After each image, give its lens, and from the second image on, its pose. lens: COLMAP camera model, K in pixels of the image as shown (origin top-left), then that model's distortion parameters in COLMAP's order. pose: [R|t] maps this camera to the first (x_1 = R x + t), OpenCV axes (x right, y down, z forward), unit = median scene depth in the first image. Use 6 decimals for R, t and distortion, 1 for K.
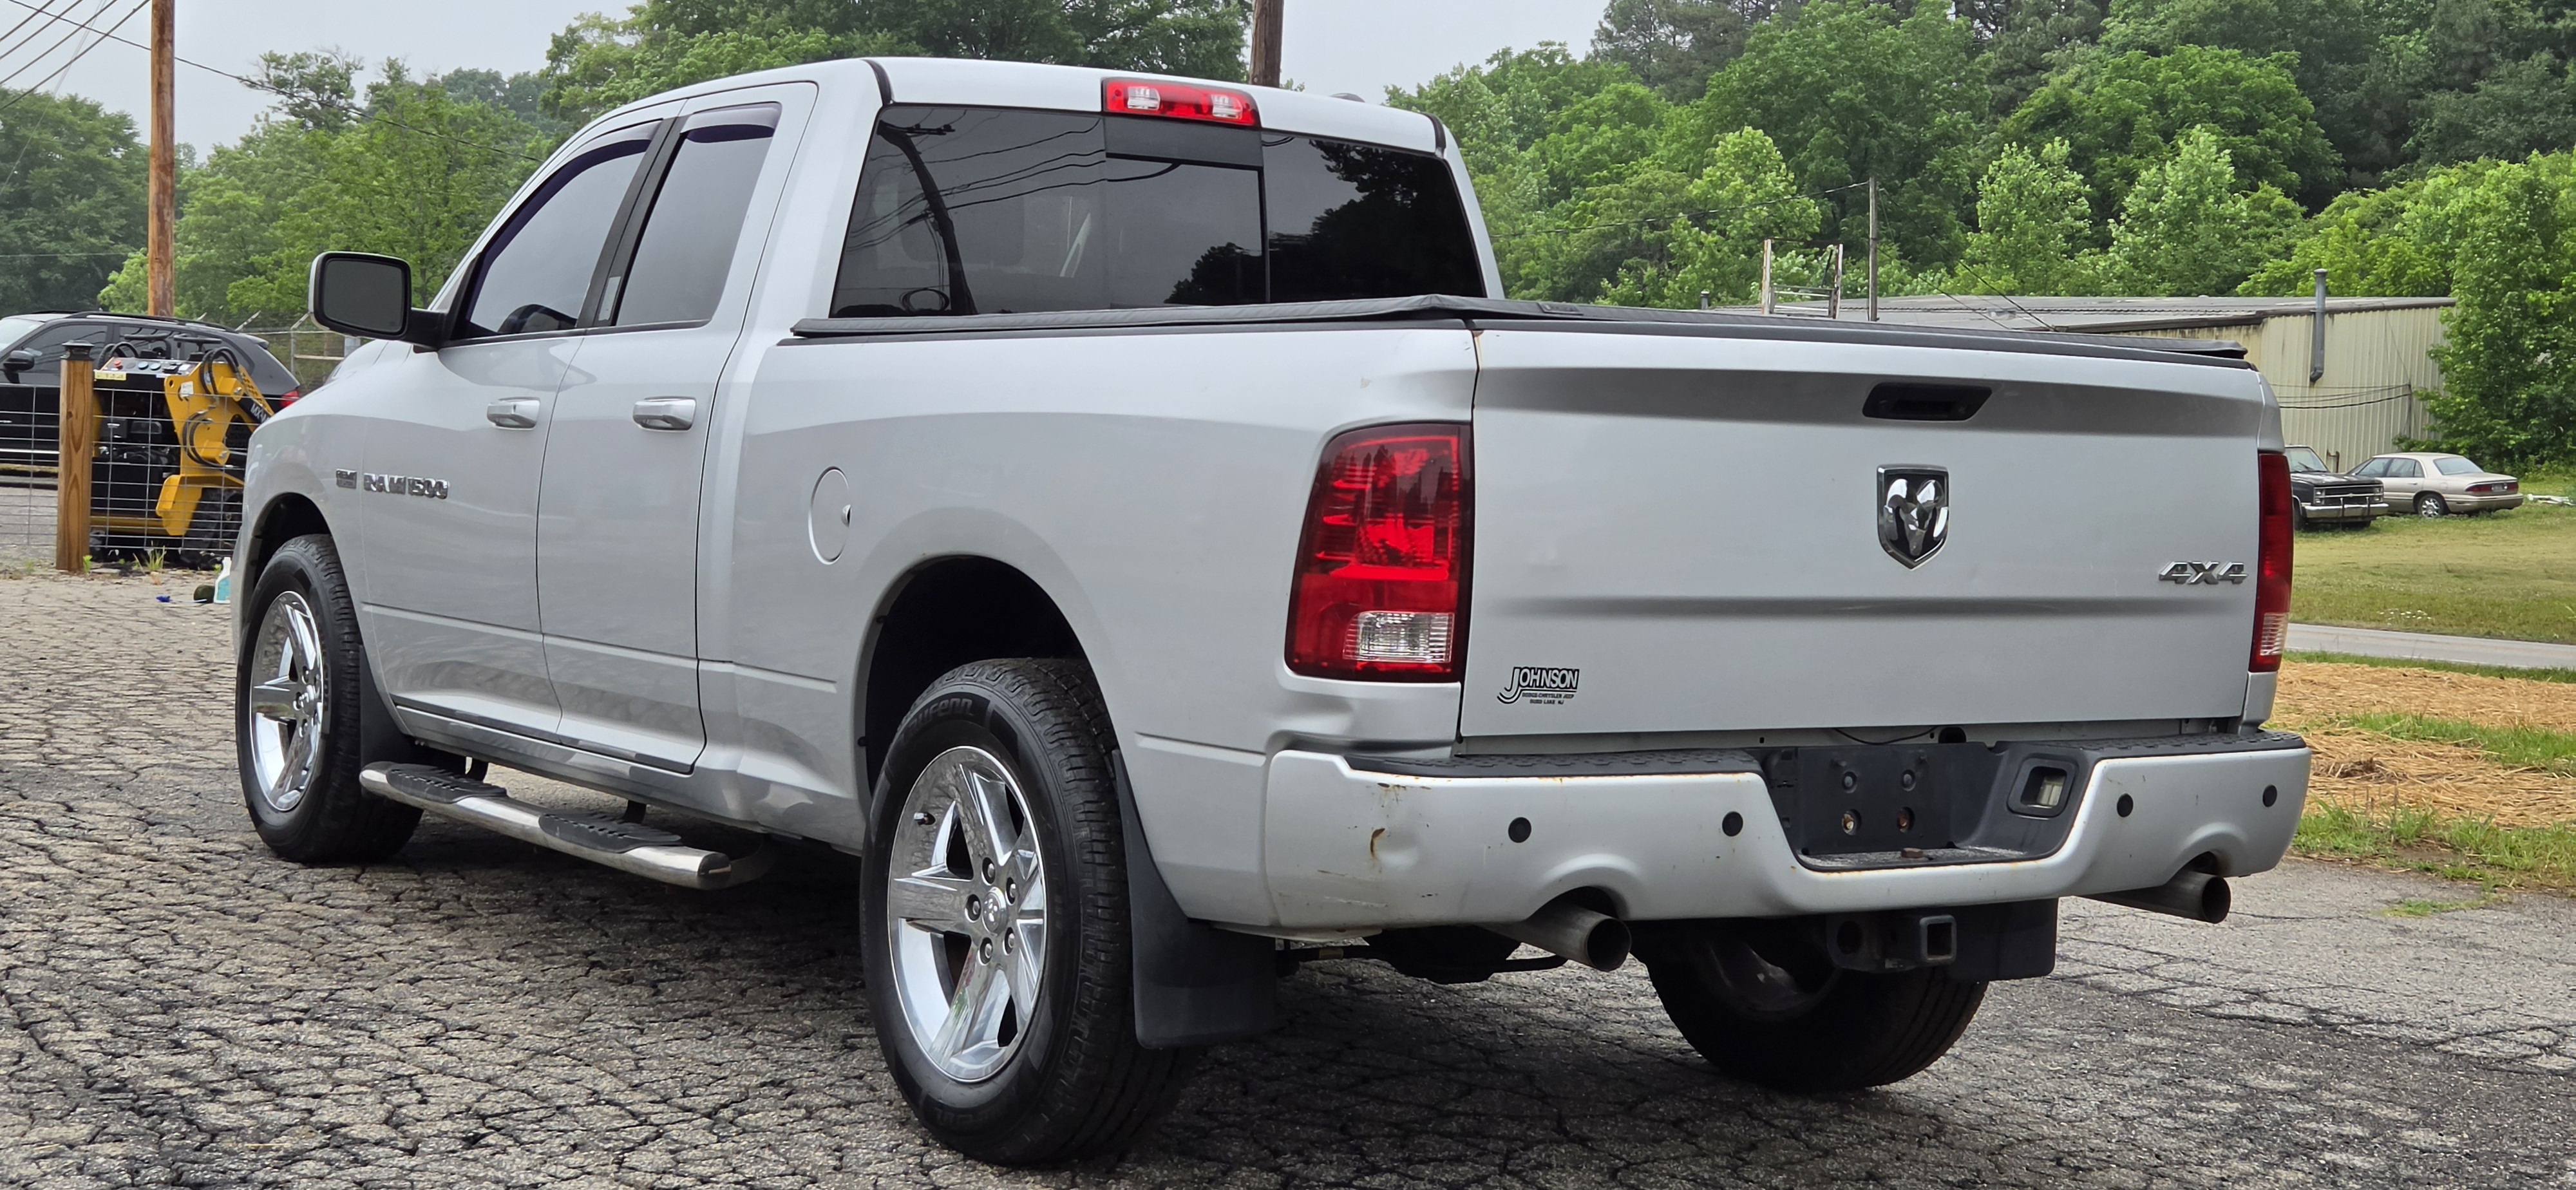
lens RADIAL K [[3468.8, 0, 1373.9], [0, 3468.8, 538.0], [0, 0, 1]] dist [0.096892, -0.090401]
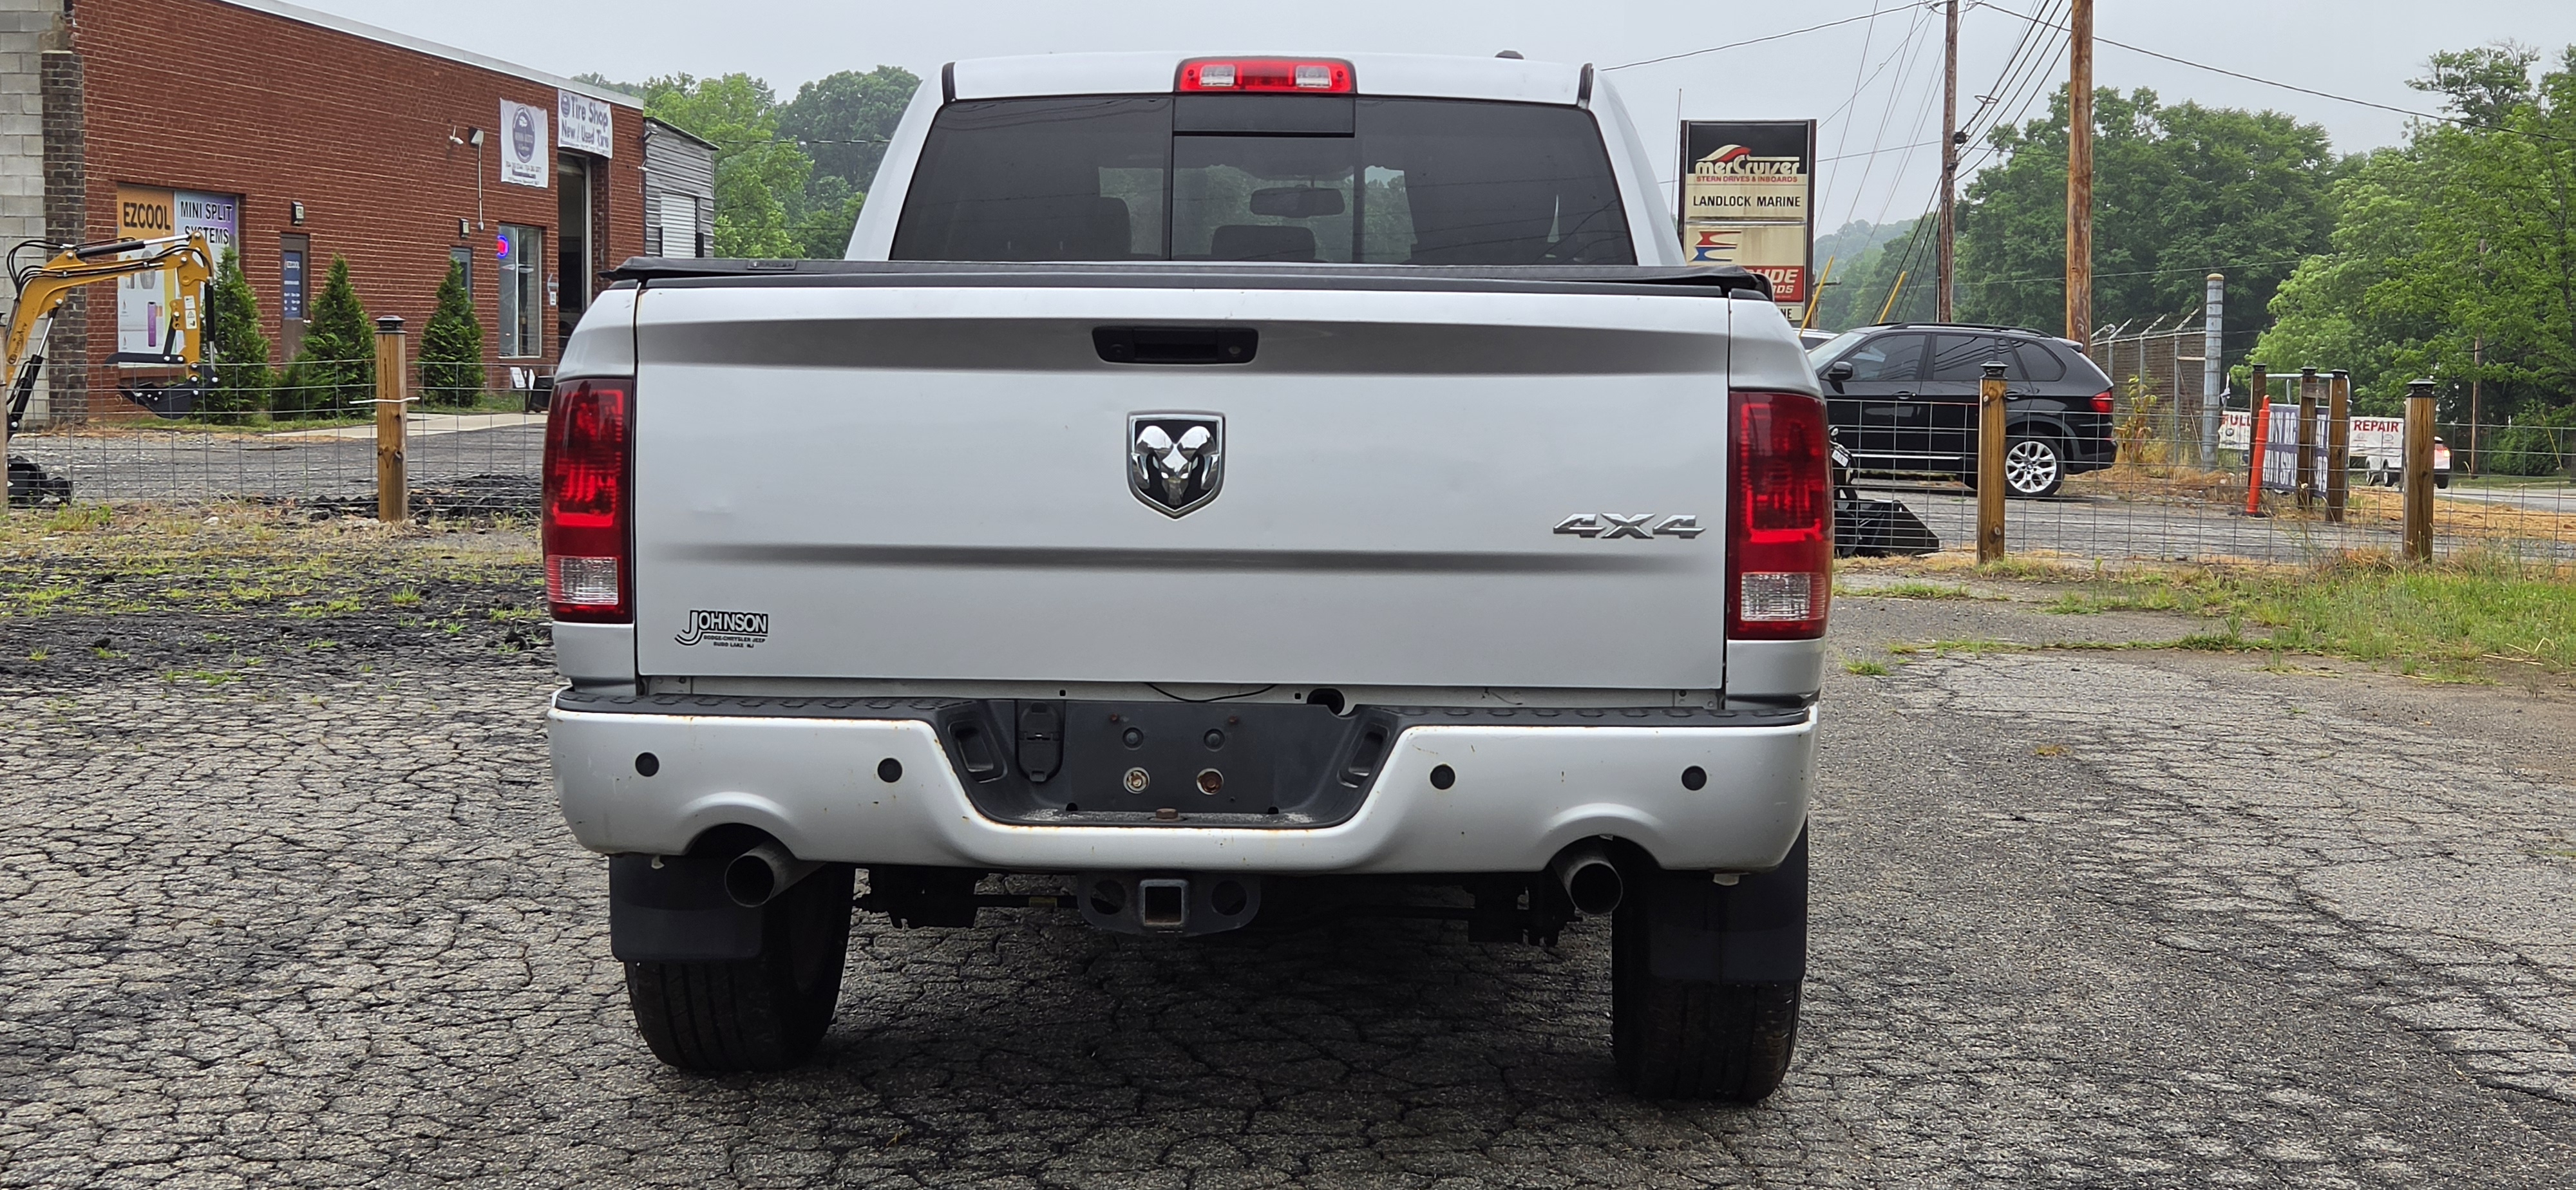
lens RADIAL K [[3513.1, 0, 1305.8], [0, 3513.1, 508.3], [0, 0, 1]] dist [0.100700, -0.050215]
pose [[0.798099, -0.005188, -0.602504, 0.742900], [-0.001219, 0.999947, -0.010225, 0.015438], [0.602525, 0.008895, 0.798050, 0.238811]]
